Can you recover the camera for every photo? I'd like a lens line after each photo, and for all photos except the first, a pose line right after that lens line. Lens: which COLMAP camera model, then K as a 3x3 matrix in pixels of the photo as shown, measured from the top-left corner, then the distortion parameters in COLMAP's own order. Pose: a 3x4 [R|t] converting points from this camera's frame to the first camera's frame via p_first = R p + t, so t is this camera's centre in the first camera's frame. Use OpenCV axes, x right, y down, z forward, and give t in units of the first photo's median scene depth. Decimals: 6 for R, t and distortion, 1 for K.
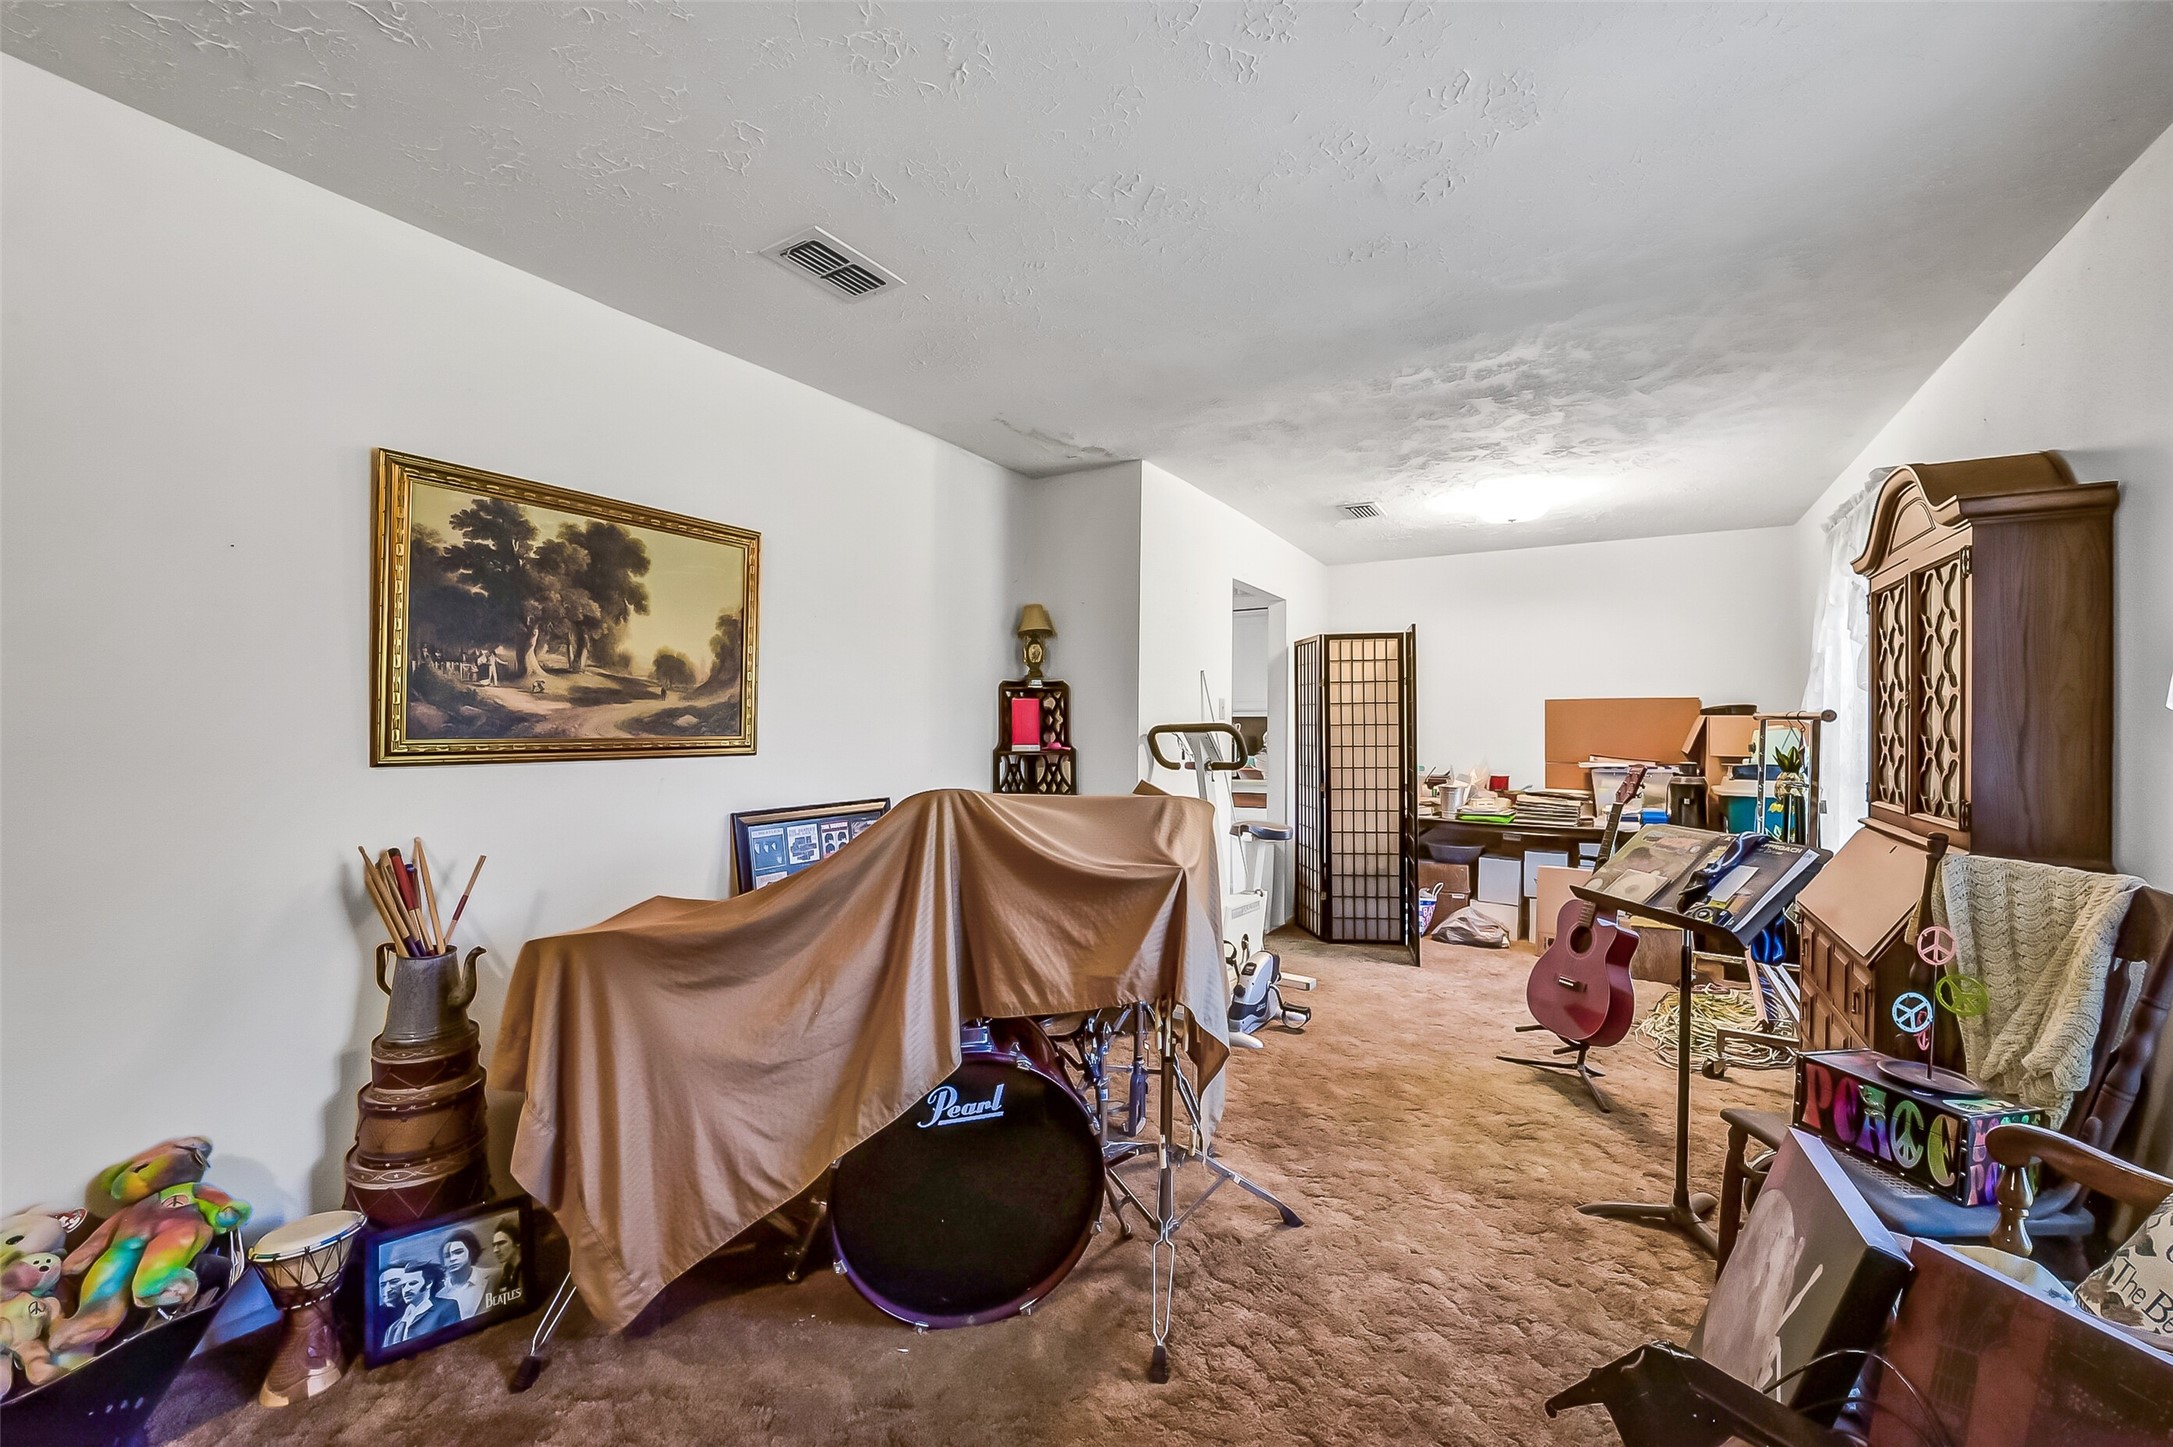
lens RADIAL K [[857.3, 0, 1095.4], [0, 857.3, 724.0], [0, 0, 1]] dist [-0.031629, 0.006265]
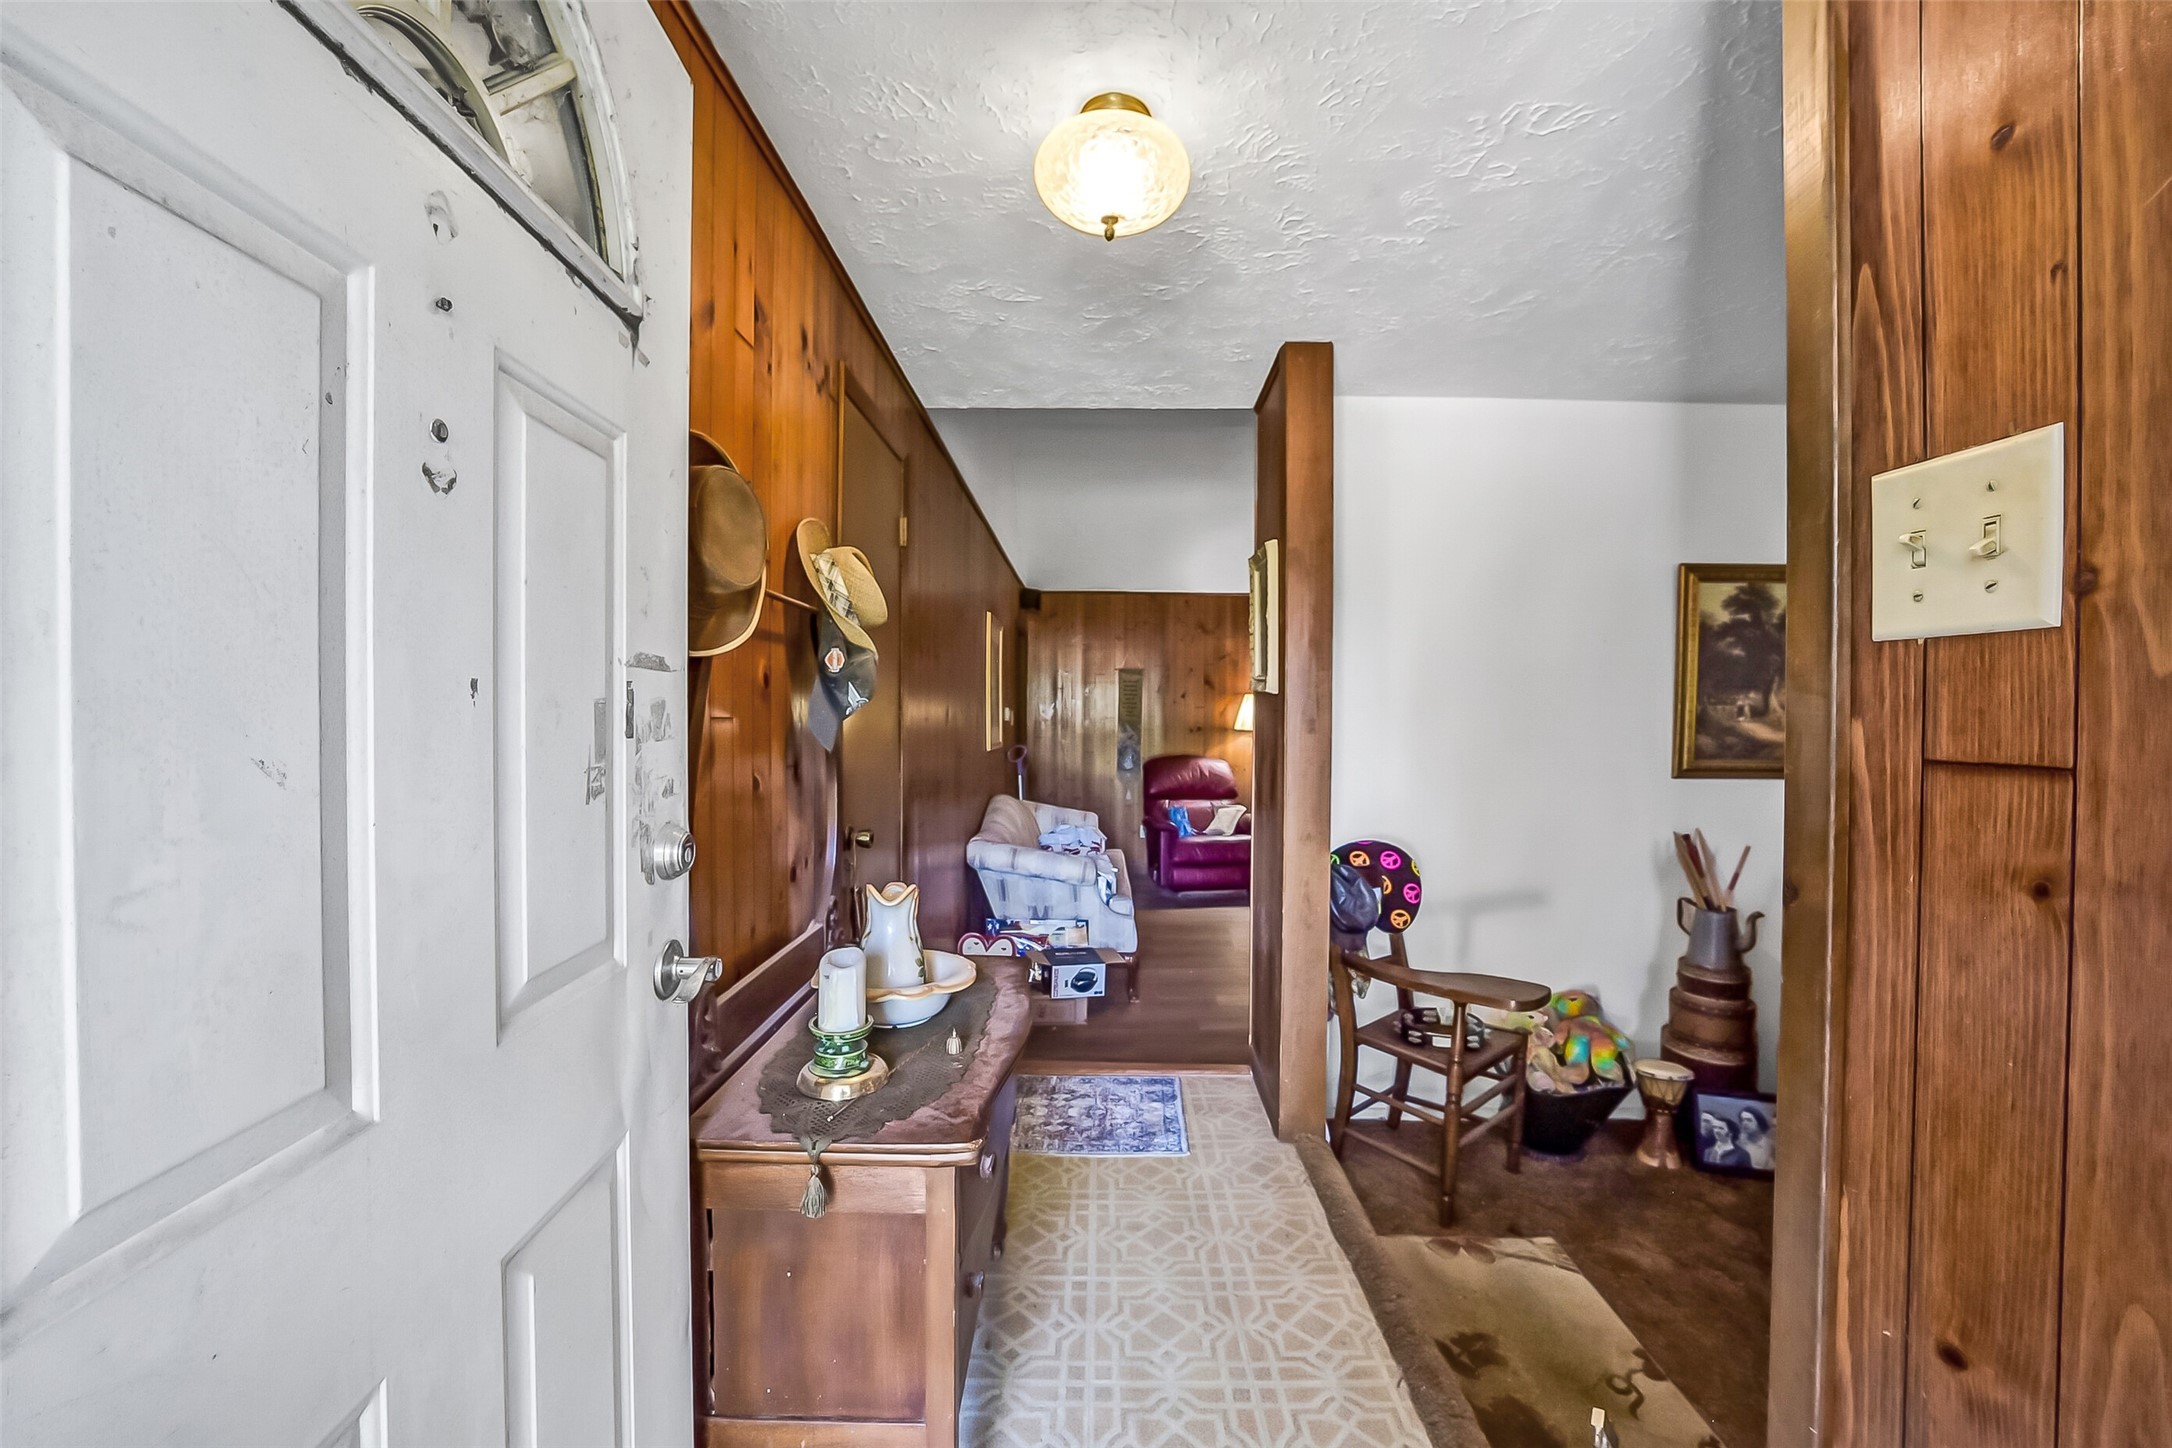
lens RADIAL K [[857.0, 0, 1087.5], [0, 857.0, 719.2], [0, 0, 1]] dist [-0.031629, 0.006265]
pose [[0.514643, 0.009993, -0.857346, -0.103471], [-0.003947, 0.999949, 0.009286, -0.060155], [0.857395, -0.001395, 0.514656, -0.631886]]
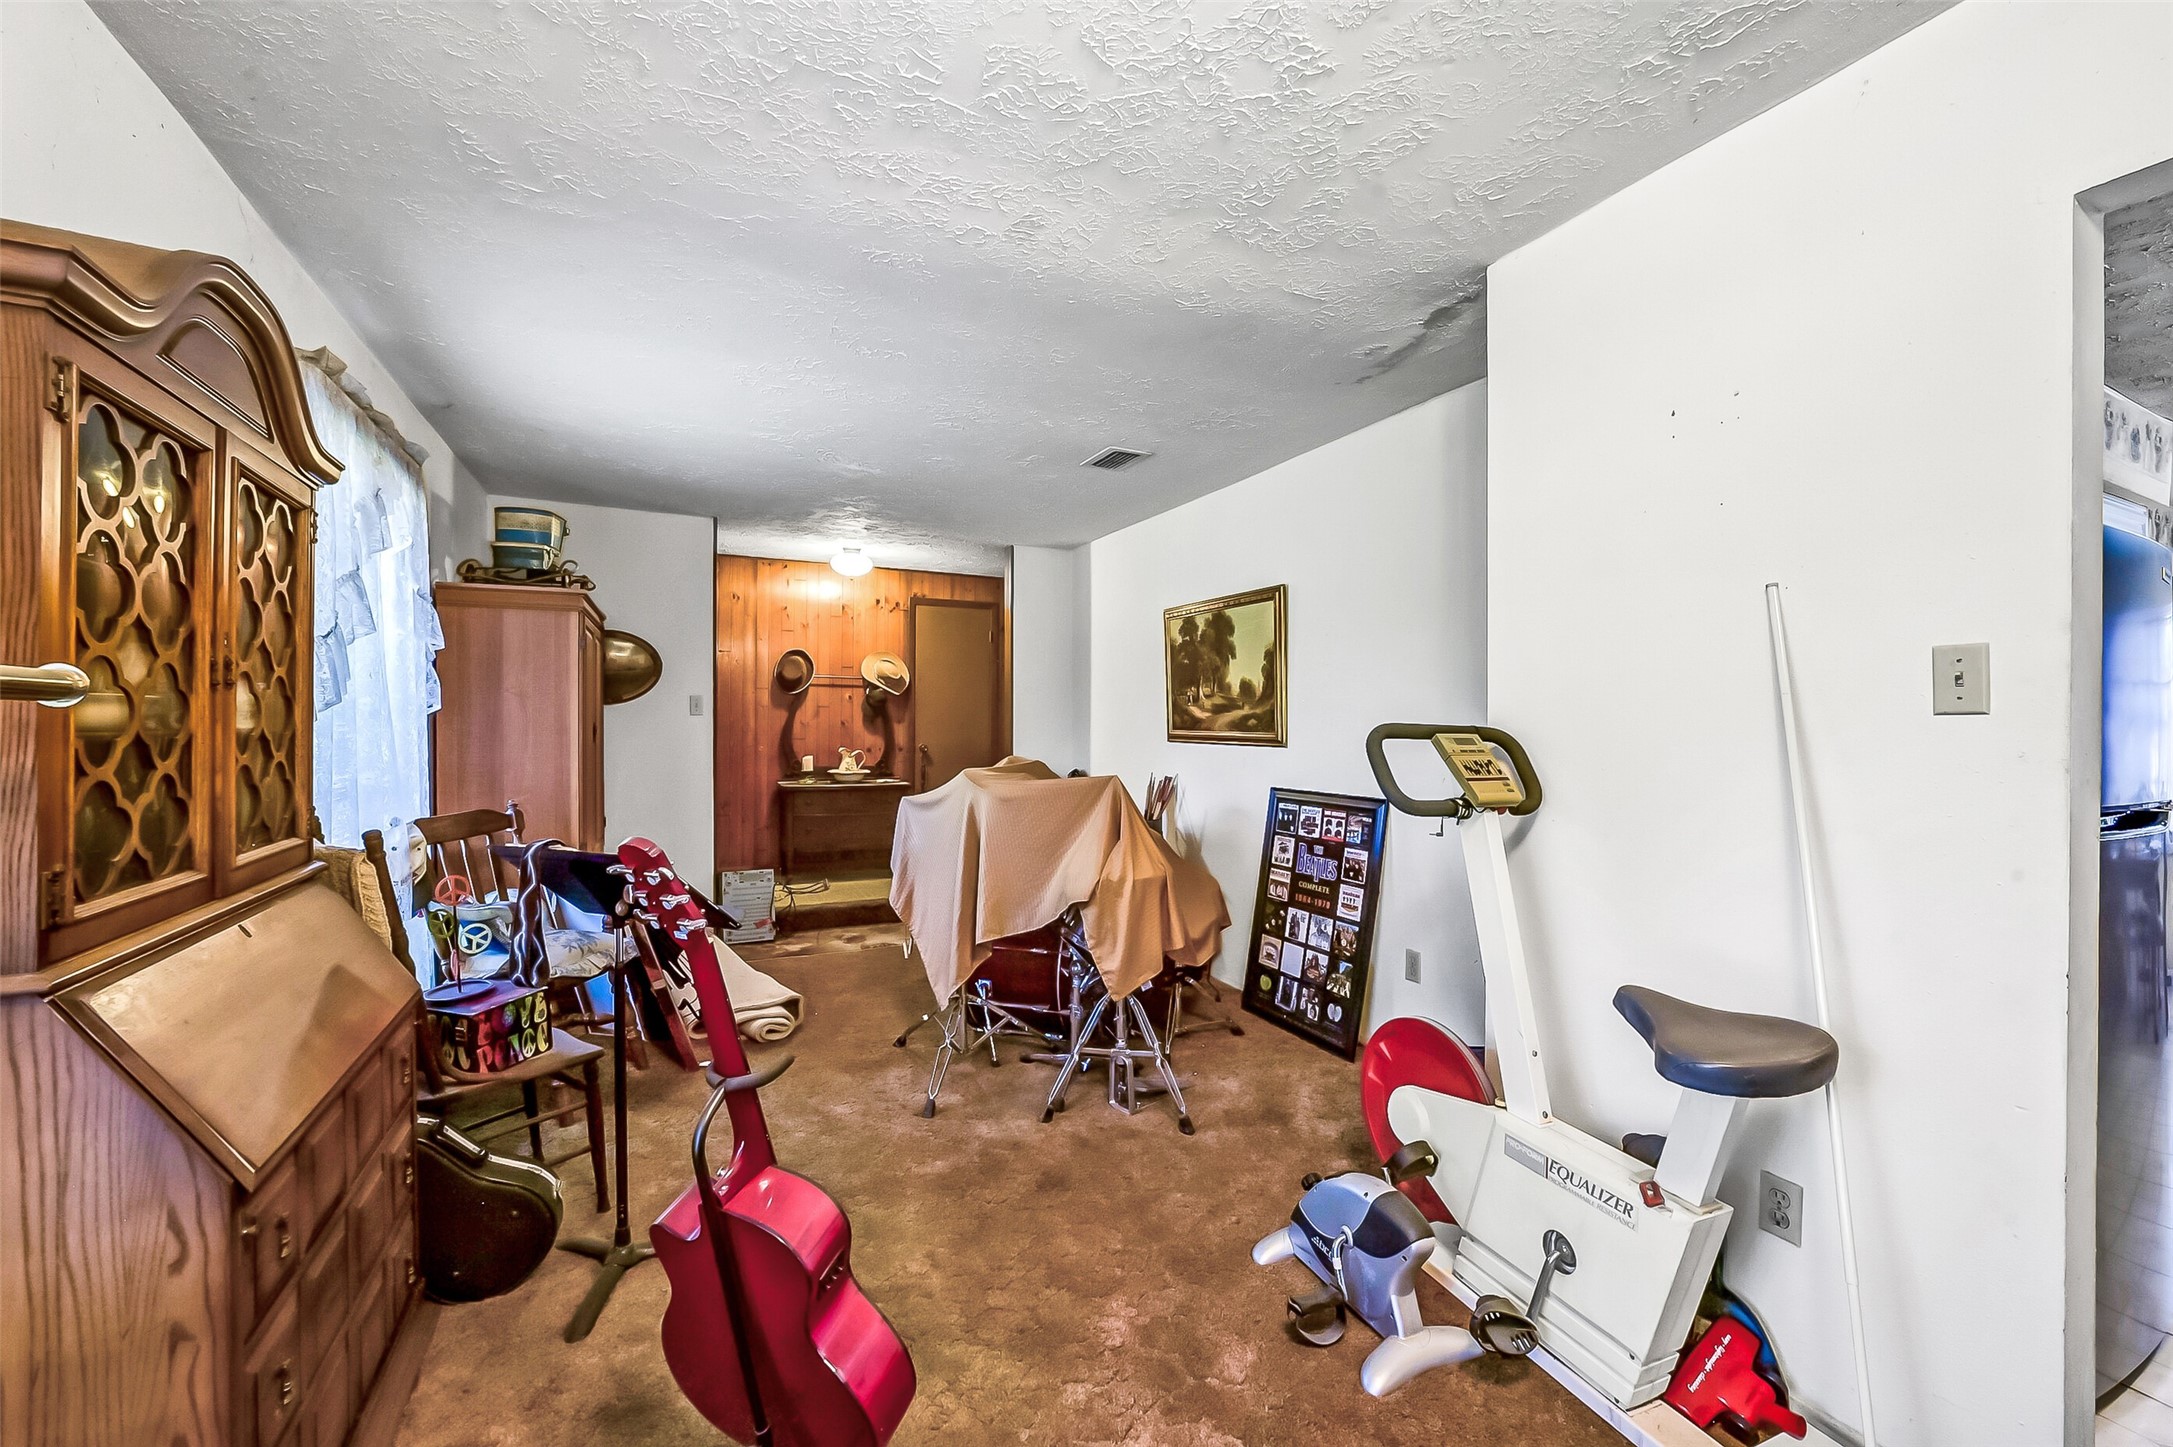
lens RADIAL K [[857.3, 0, 1088.7], [0, 857.3, 724.9], [0, 0, 1]] dist [-0.031629, 0.006265]
pose [[-0.547028, -0.000365, -0.837114, 1.256345], [-0.003573, 0.999992, 0.001898, -0.001448], [0.837107, 0.004029, -0.547025, 2.041739]]
